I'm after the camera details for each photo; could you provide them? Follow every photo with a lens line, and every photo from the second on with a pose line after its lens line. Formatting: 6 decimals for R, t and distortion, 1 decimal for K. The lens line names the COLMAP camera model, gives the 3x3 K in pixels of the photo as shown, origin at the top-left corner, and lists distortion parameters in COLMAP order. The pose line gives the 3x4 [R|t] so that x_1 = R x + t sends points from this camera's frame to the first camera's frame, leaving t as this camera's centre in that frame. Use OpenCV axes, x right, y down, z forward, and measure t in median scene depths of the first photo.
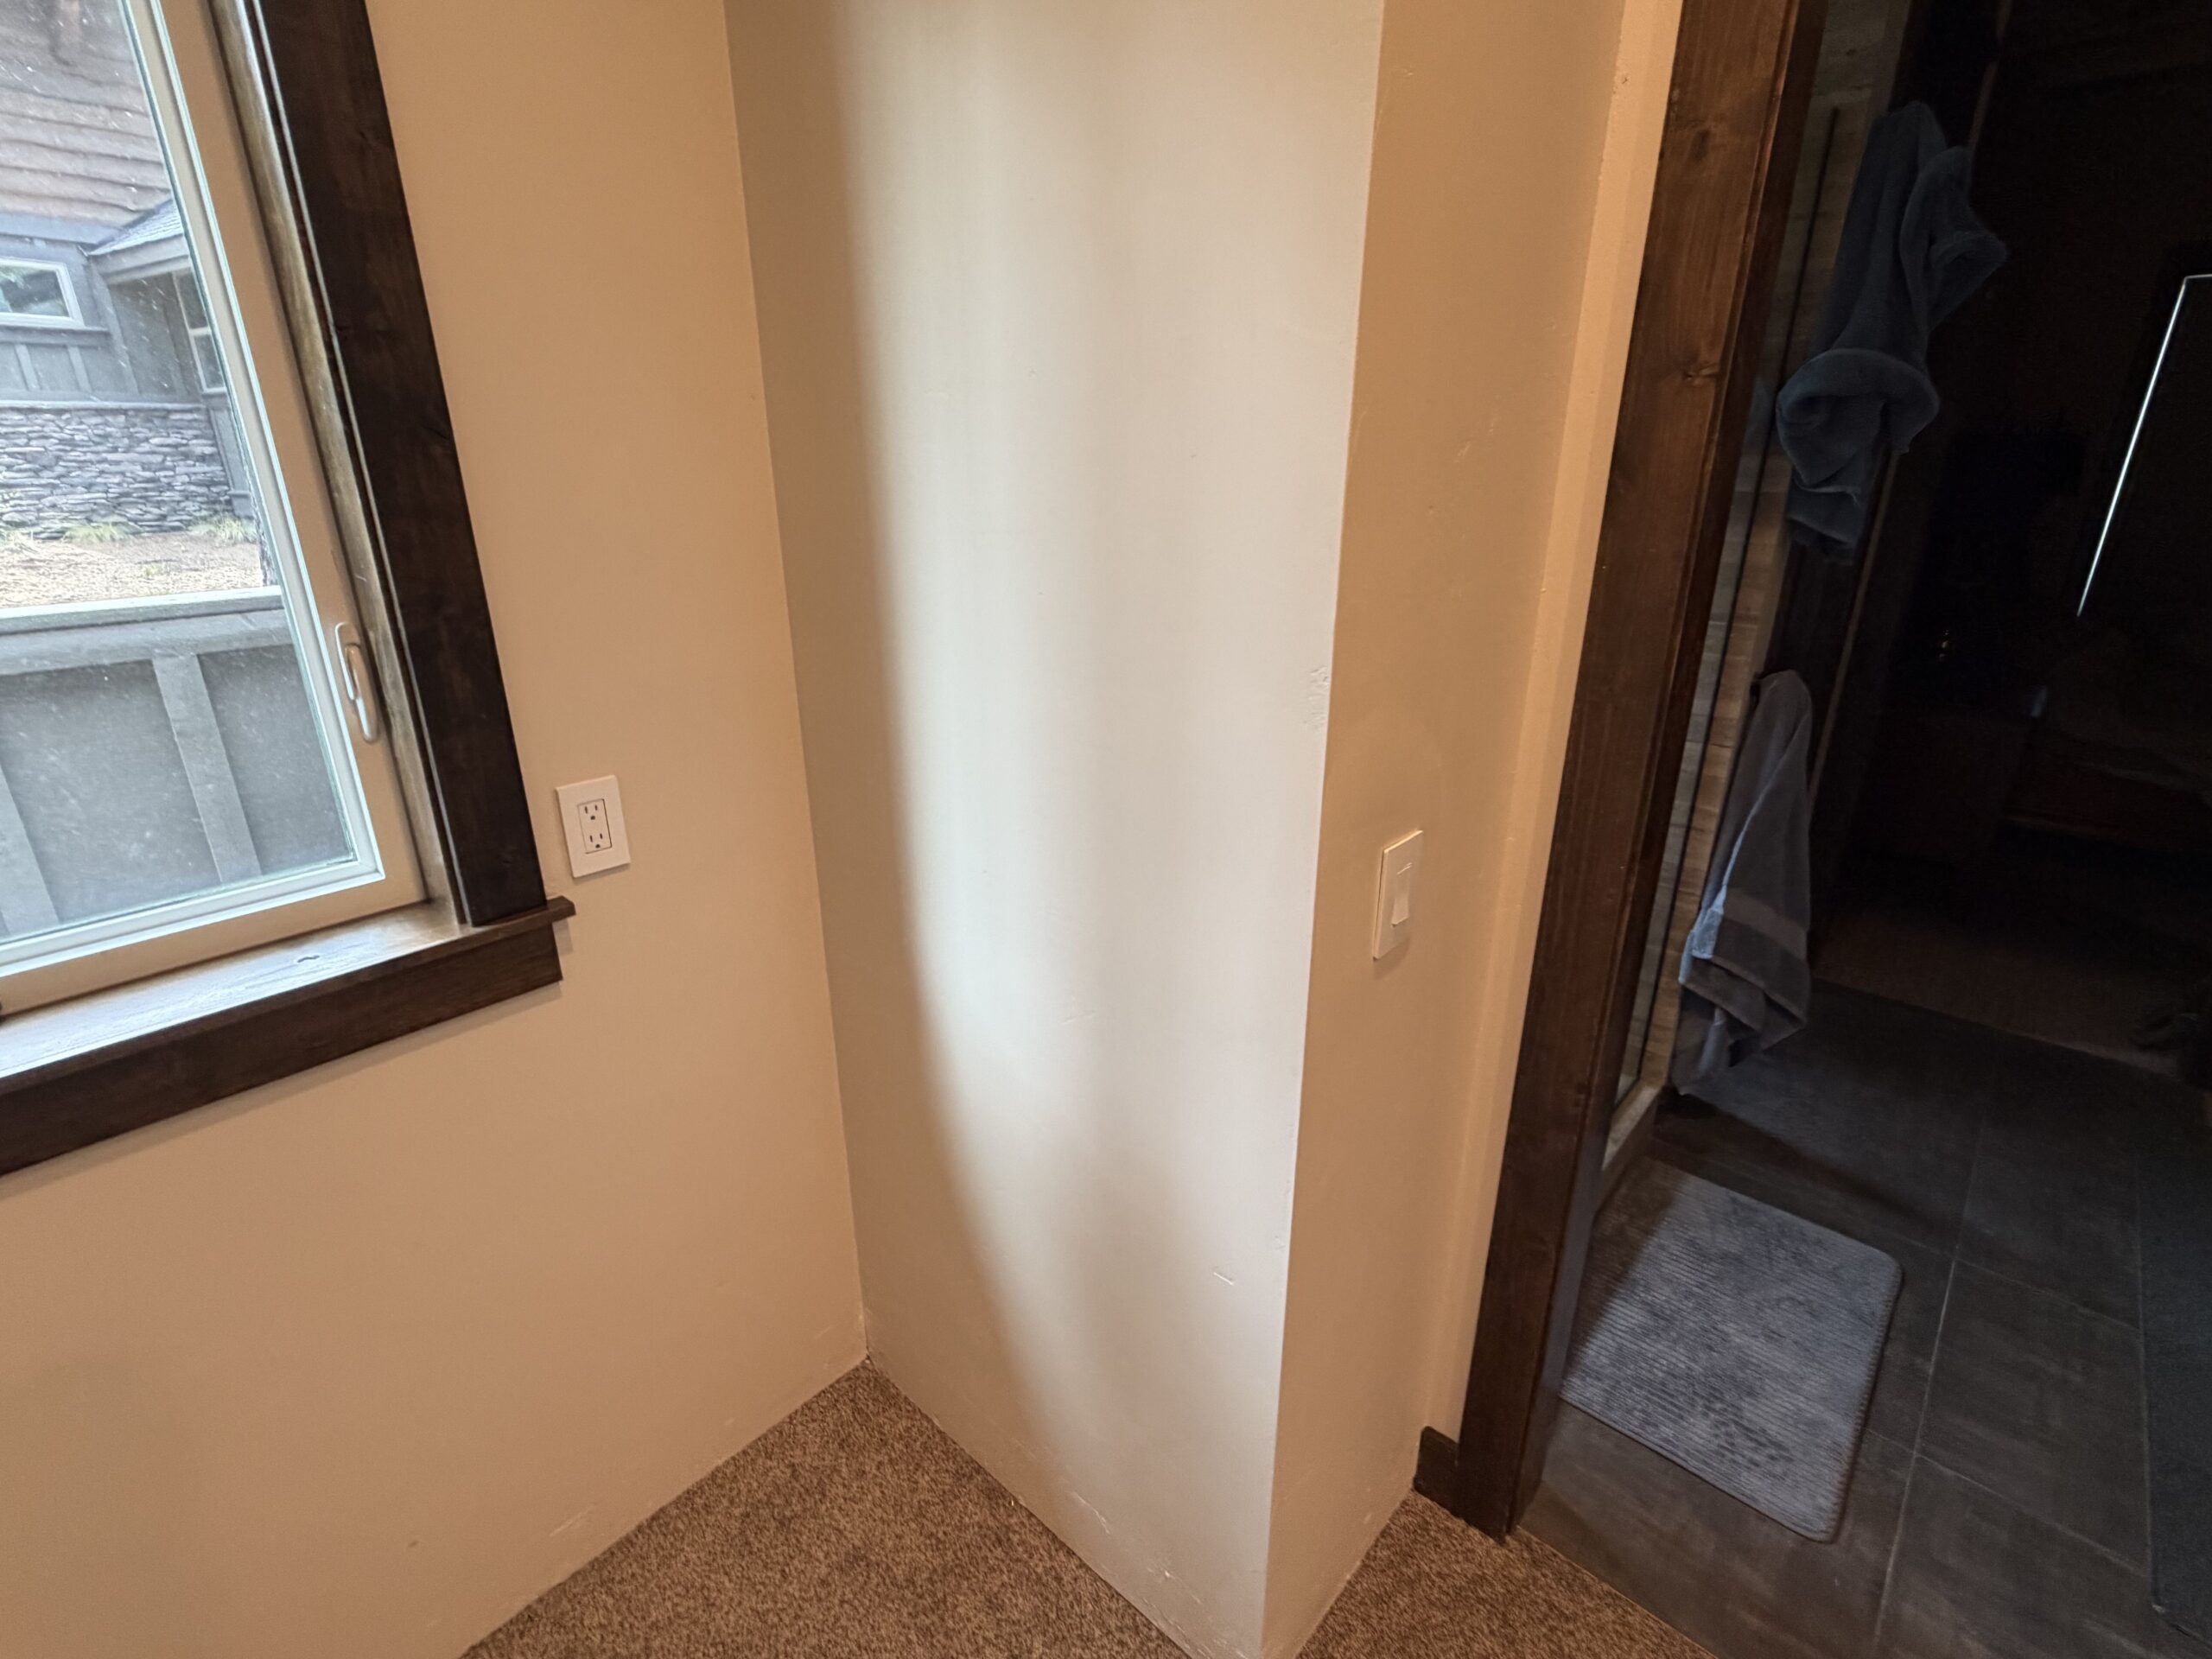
lens RADIAL K [[1057.2, 0, 1091.3], [0, 1057.2, 826.0], [0, 0, 1]] dist [0.001503, 0.000266]
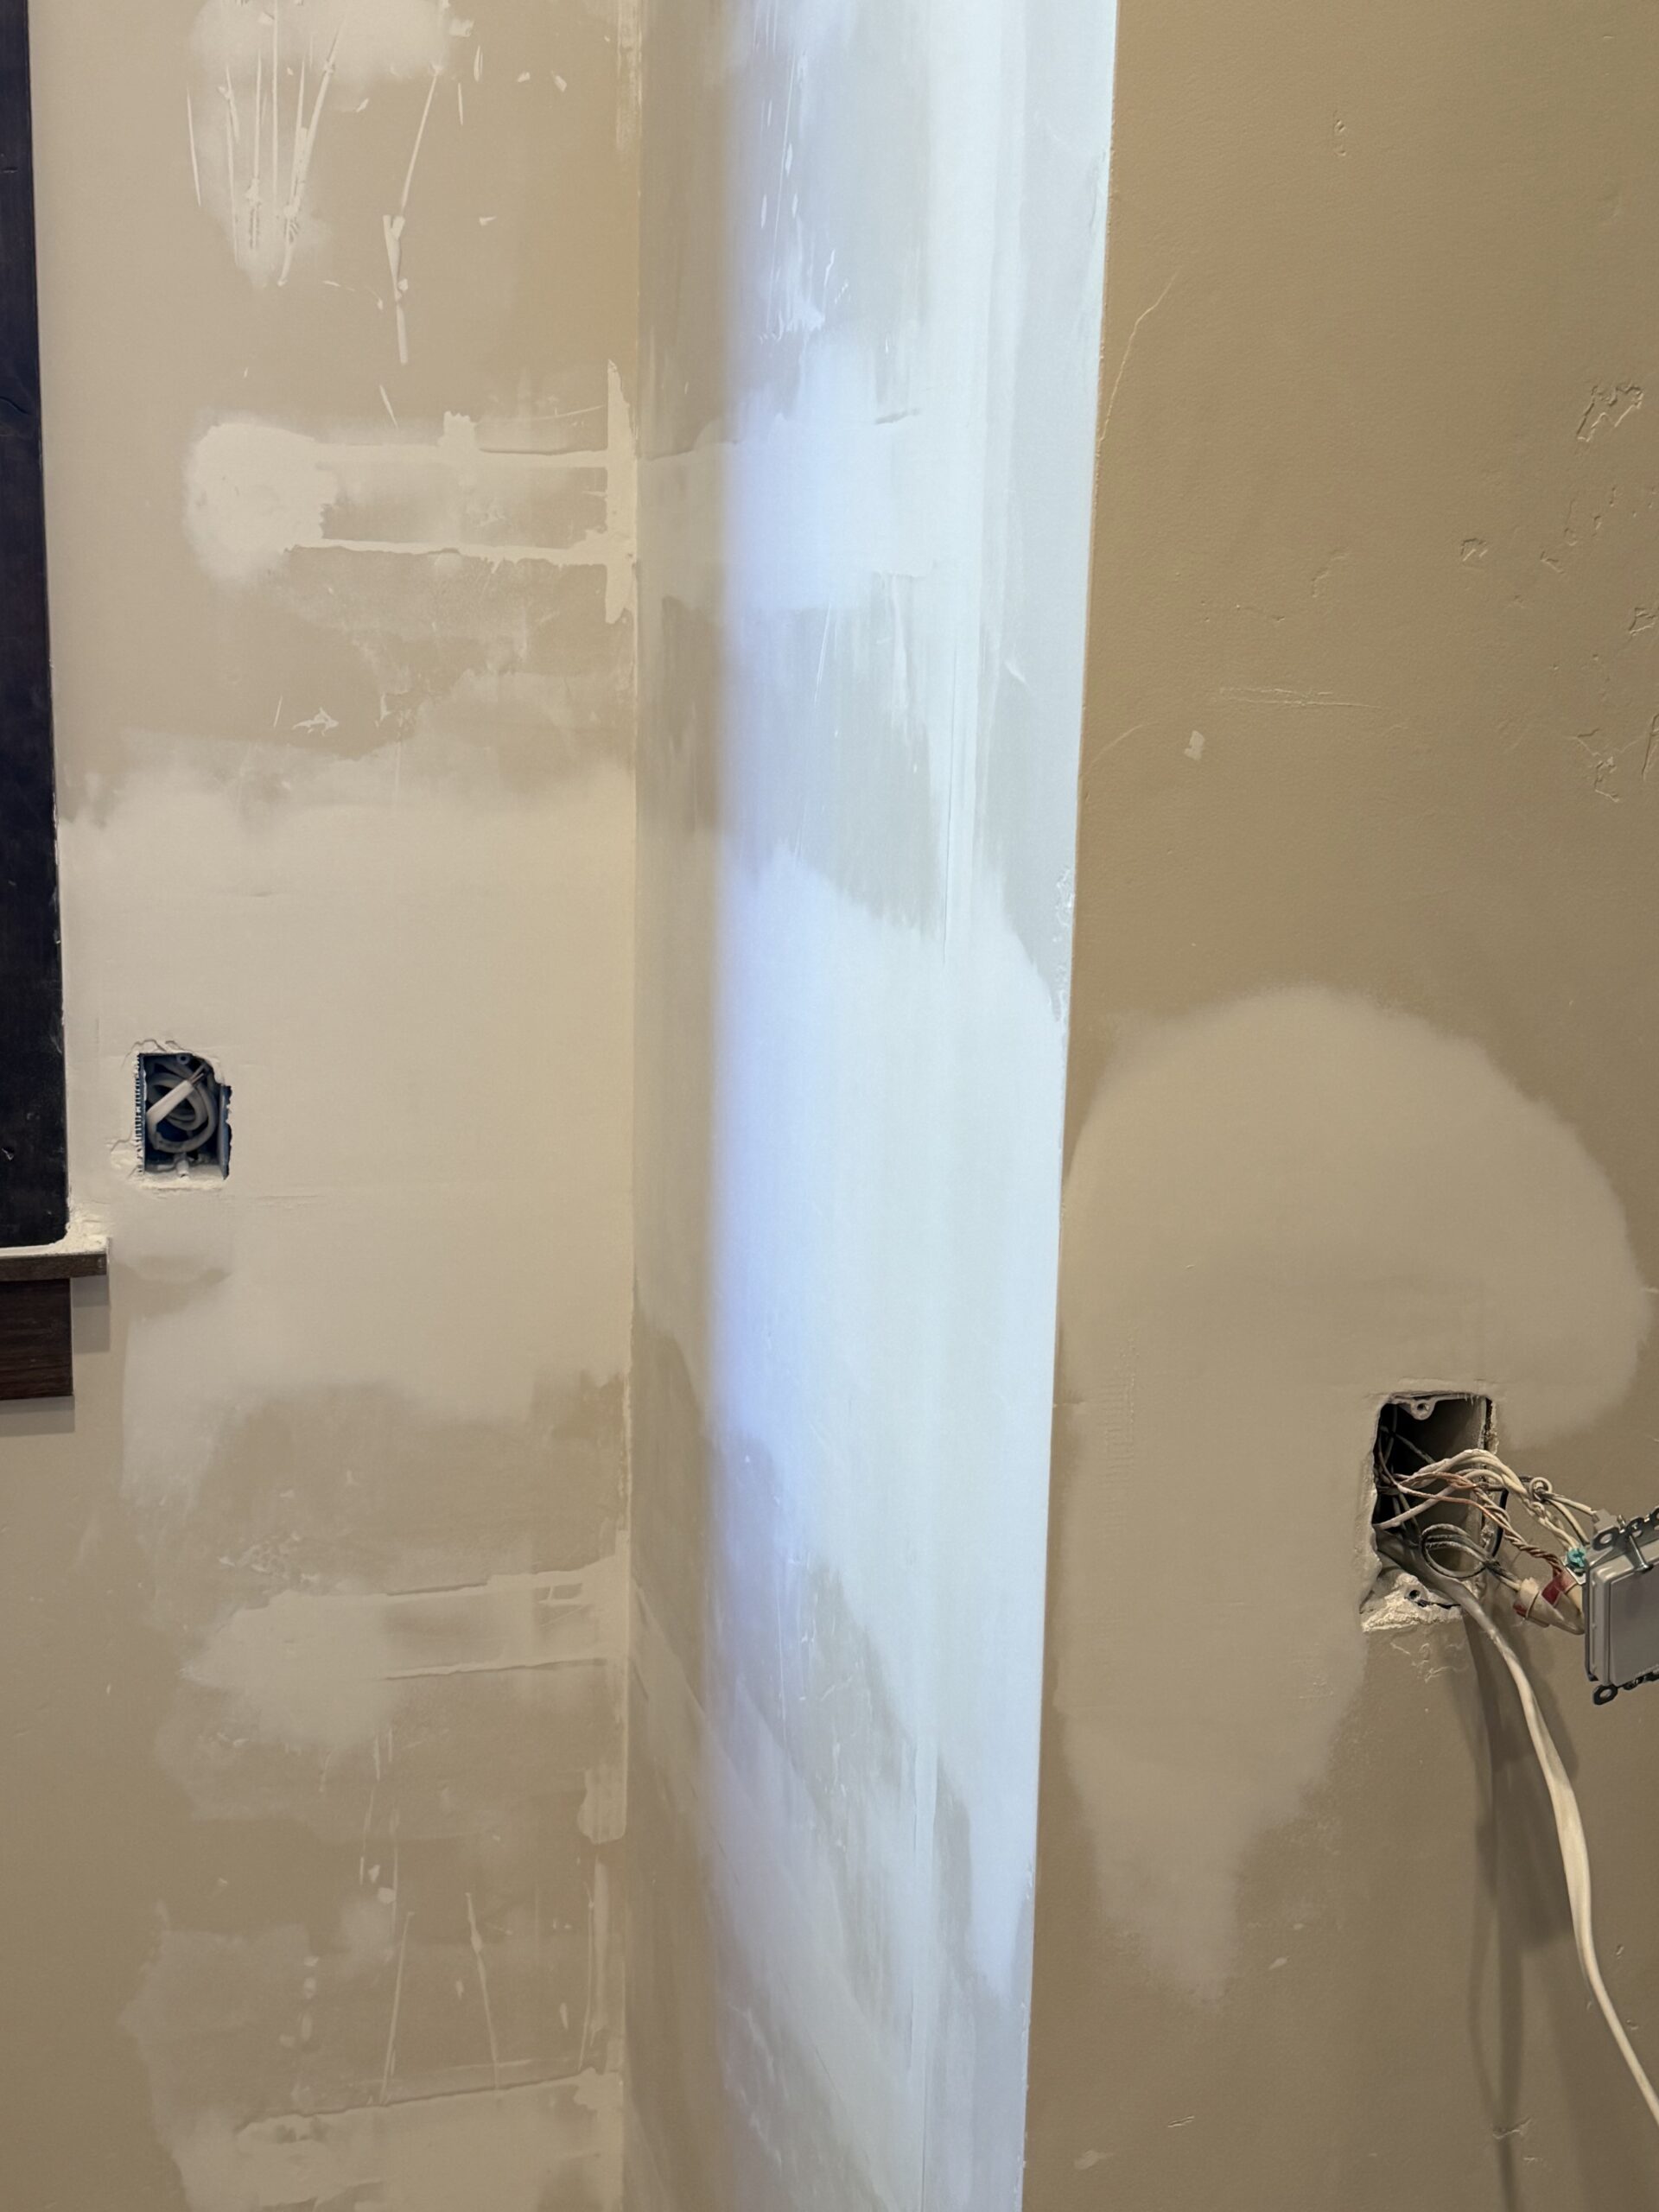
lens RADIAL K [[2594.5, 0, 846.4], [0, 2594.5, 1087.6], [0, 0, 1]] dist [0.032679, 0.000000]
pose [[0.841937, 0.127728, -0.524241, 0.544214], [-0.213457, 0.971164, -0.106195, 0.054673], [0.495559, 0.201312, 0.844923, 0.053045]]
